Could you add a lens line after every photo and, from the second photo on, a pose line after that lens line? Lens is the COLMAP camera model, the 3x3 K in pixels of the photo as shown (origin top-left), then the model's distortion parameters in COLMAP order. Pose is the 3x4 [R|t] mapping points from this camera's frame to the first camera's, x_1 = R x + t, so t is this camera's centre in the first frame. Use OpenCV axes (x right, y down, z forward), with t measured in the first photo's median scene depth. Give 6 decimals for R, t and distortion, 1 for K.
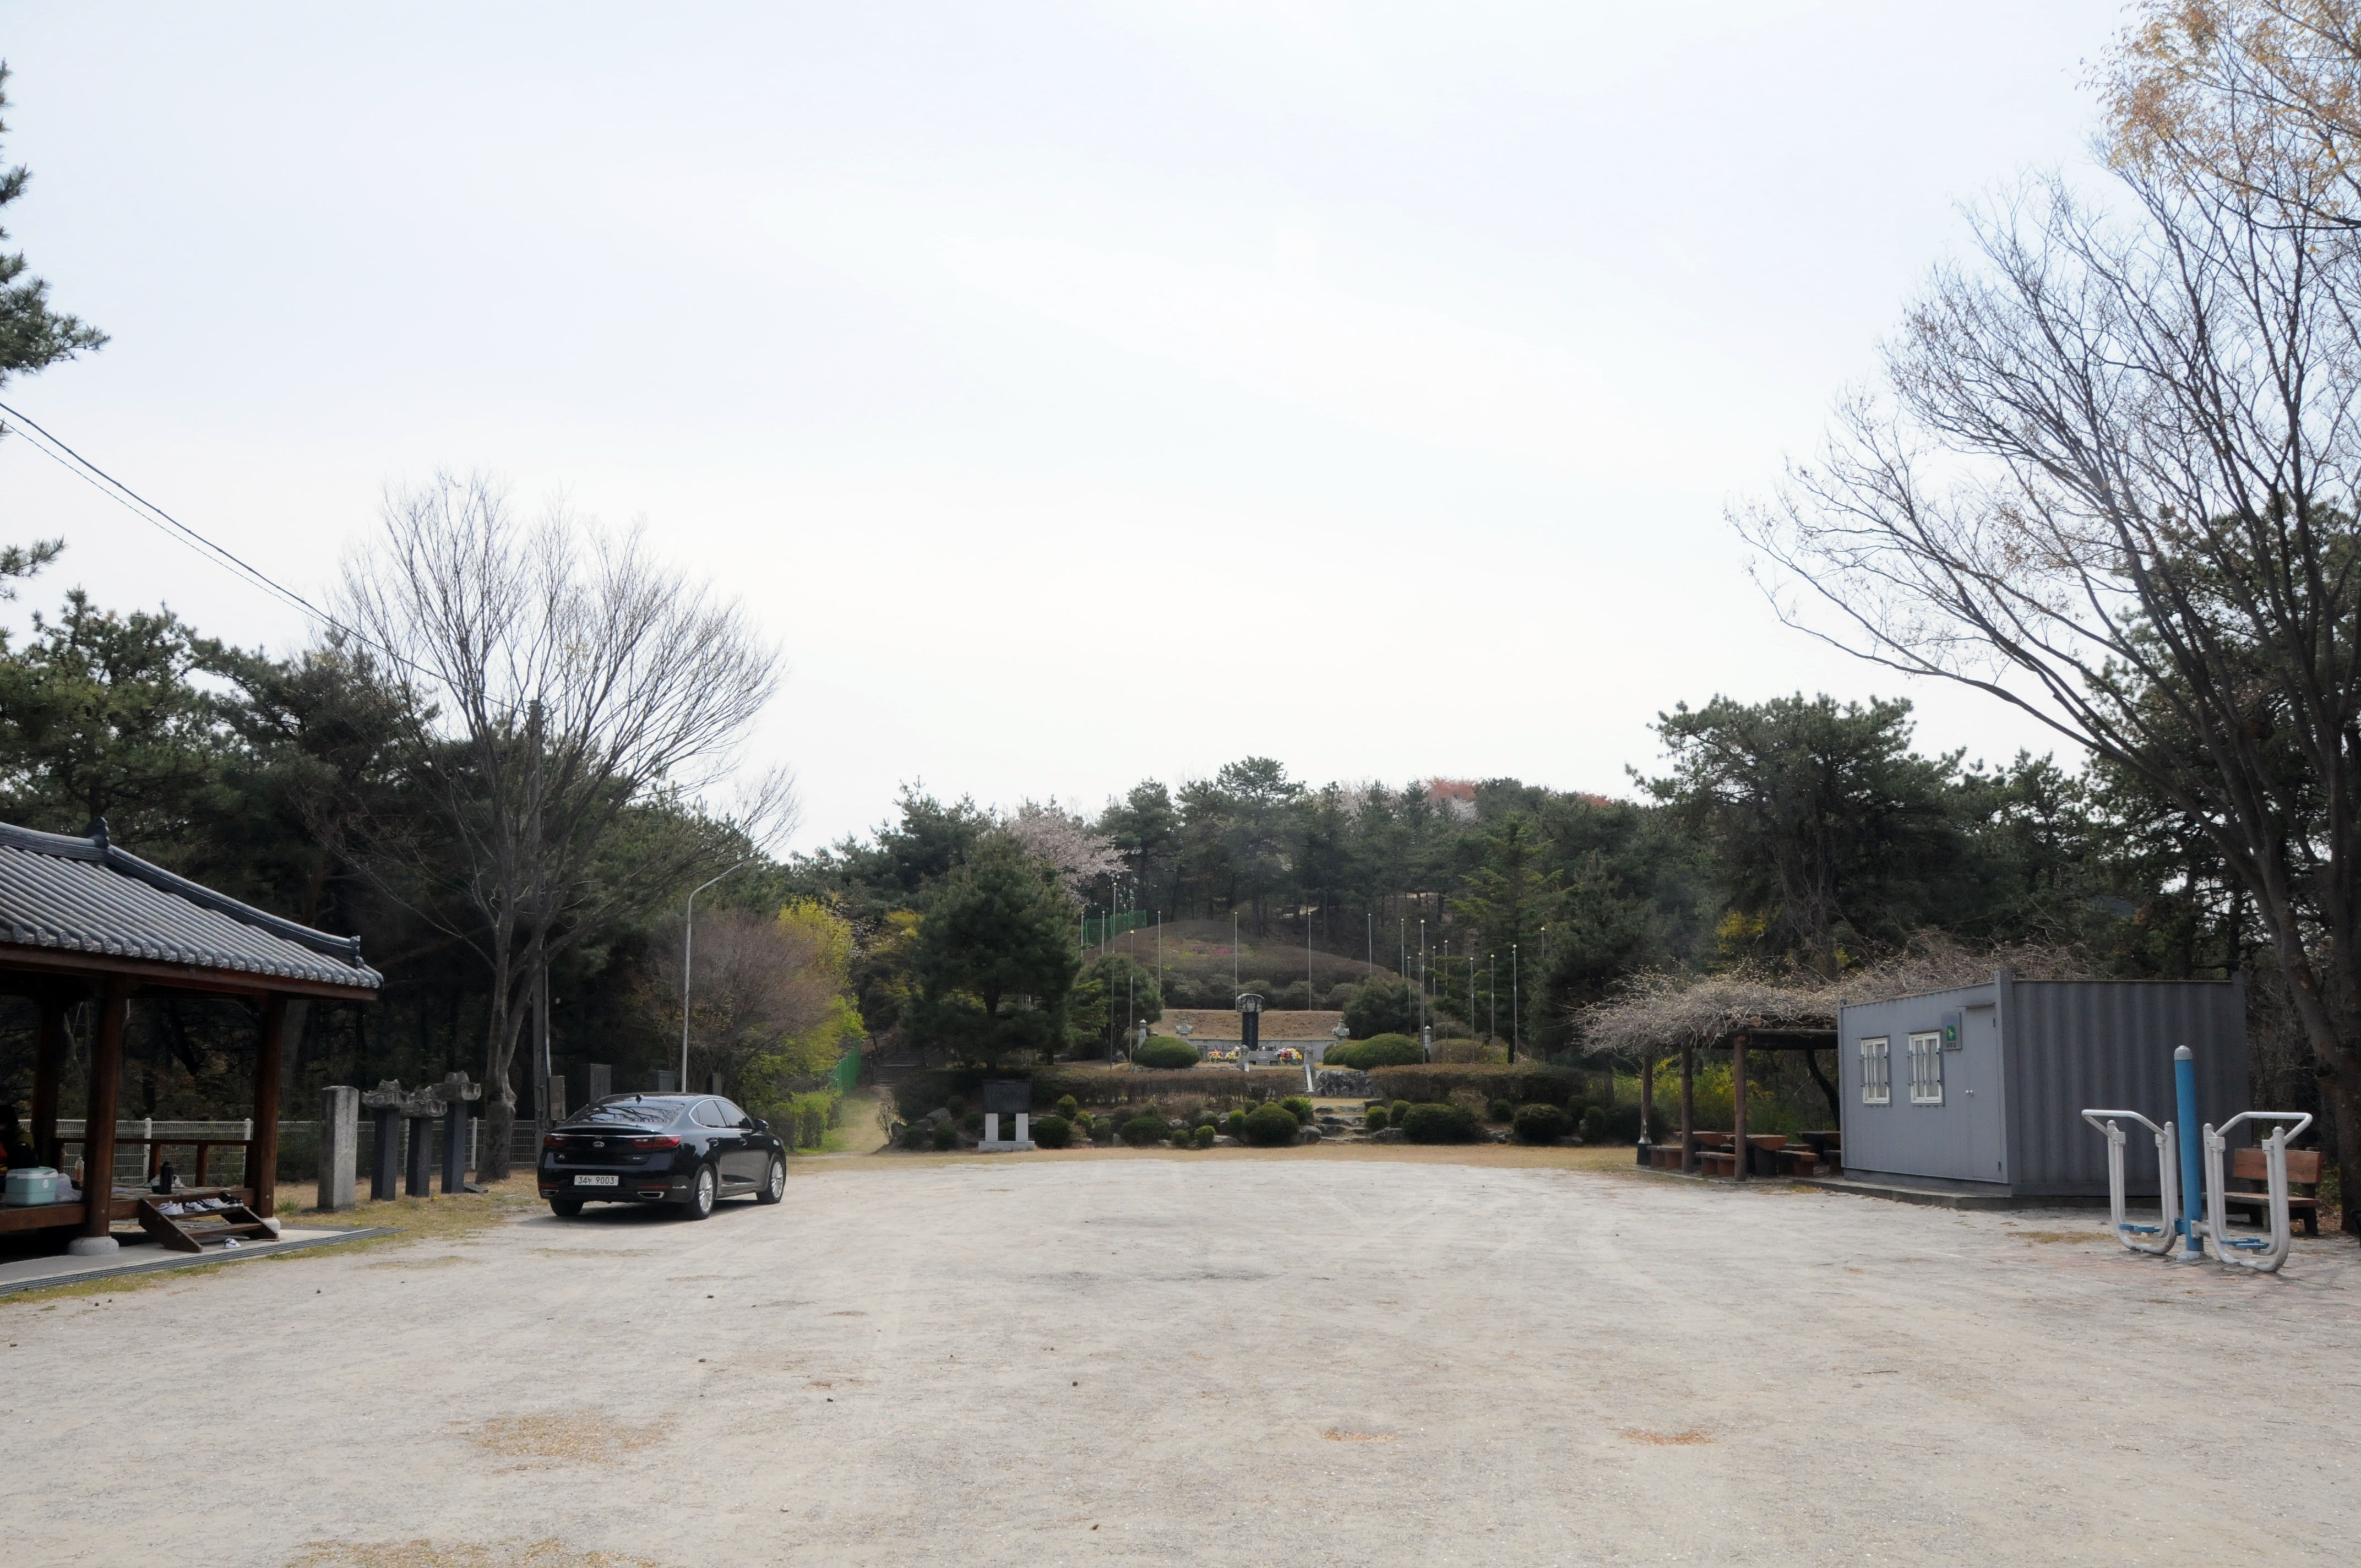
lens RADIAL K [[1874.8, 0, 1132.4], [0, 1874.8, 791.2], [0, 0, 1]] dist [-0.103994, 0.001723]
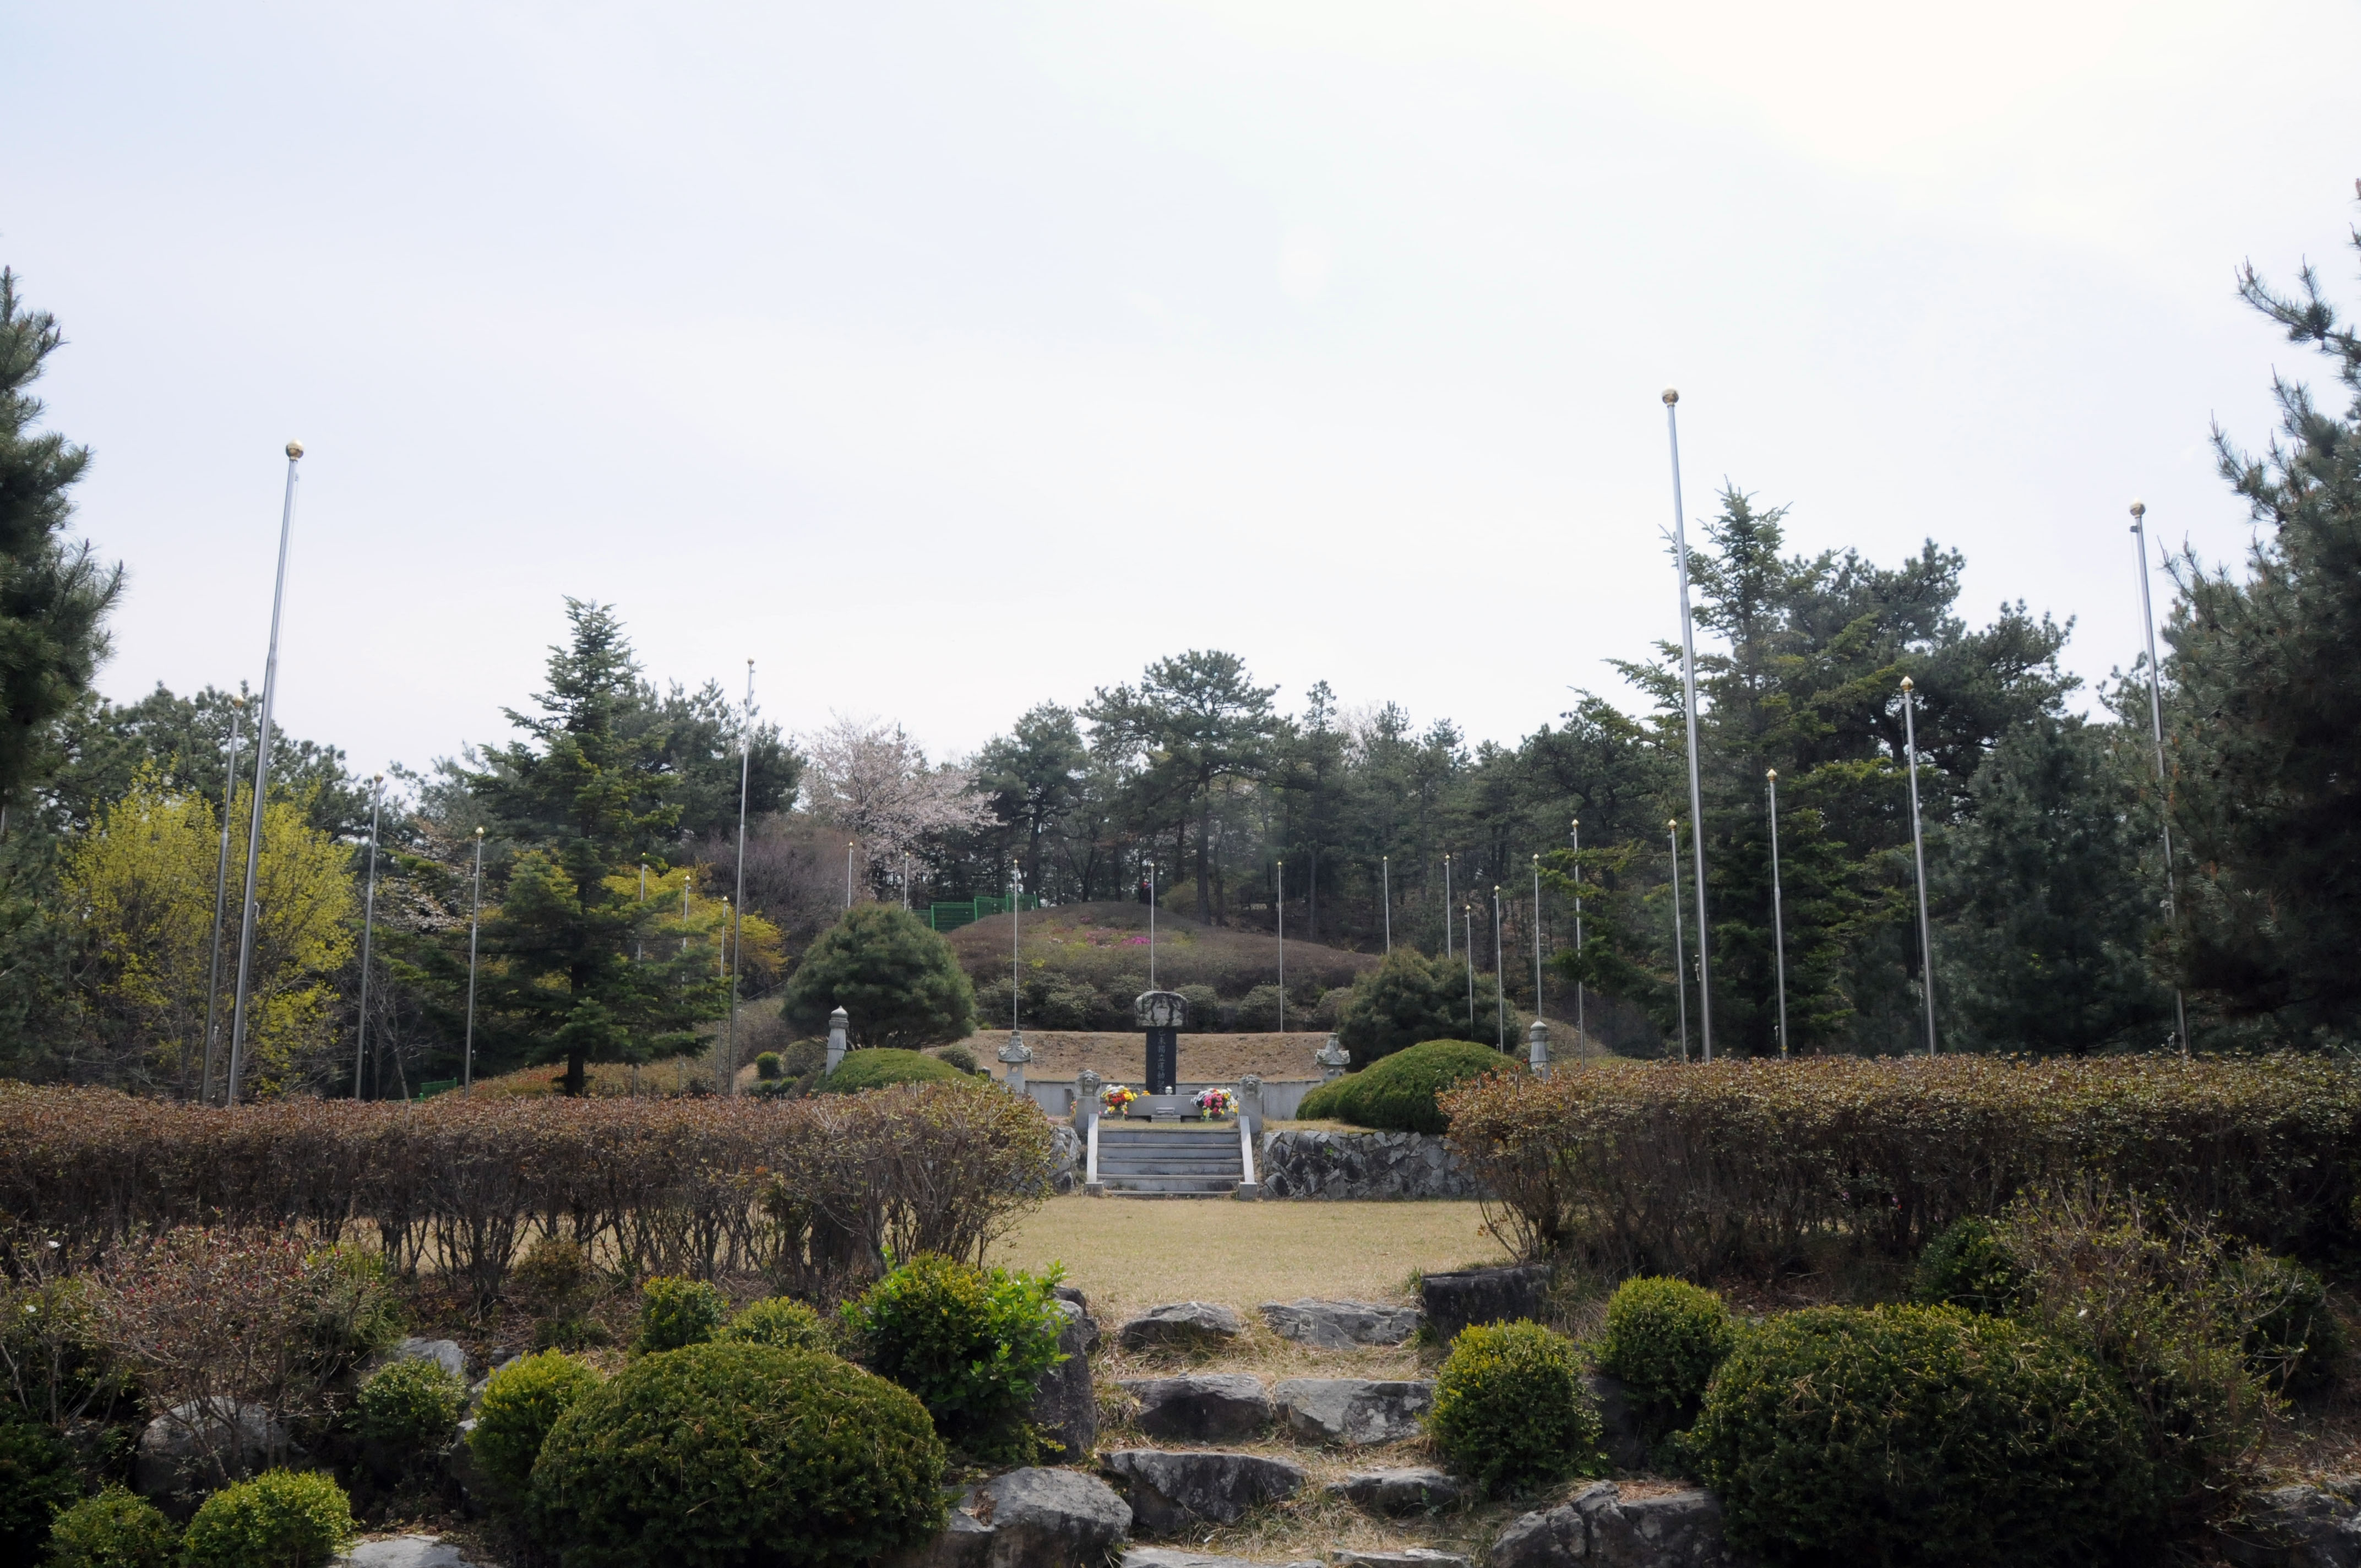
lens RADIAL K [[1874.8, 0, 1132.4], [0, 1874.8, 791.2], [0, 0, 1]] dist [-0.103994, 0.001723]
pose [[0.999977, -0.006437, -0.002094, 0.048876], [0.006346, 0.999148, -0.040768, 0.063491], [0.002355, 0.040754, 0.999166, 0.408893]]
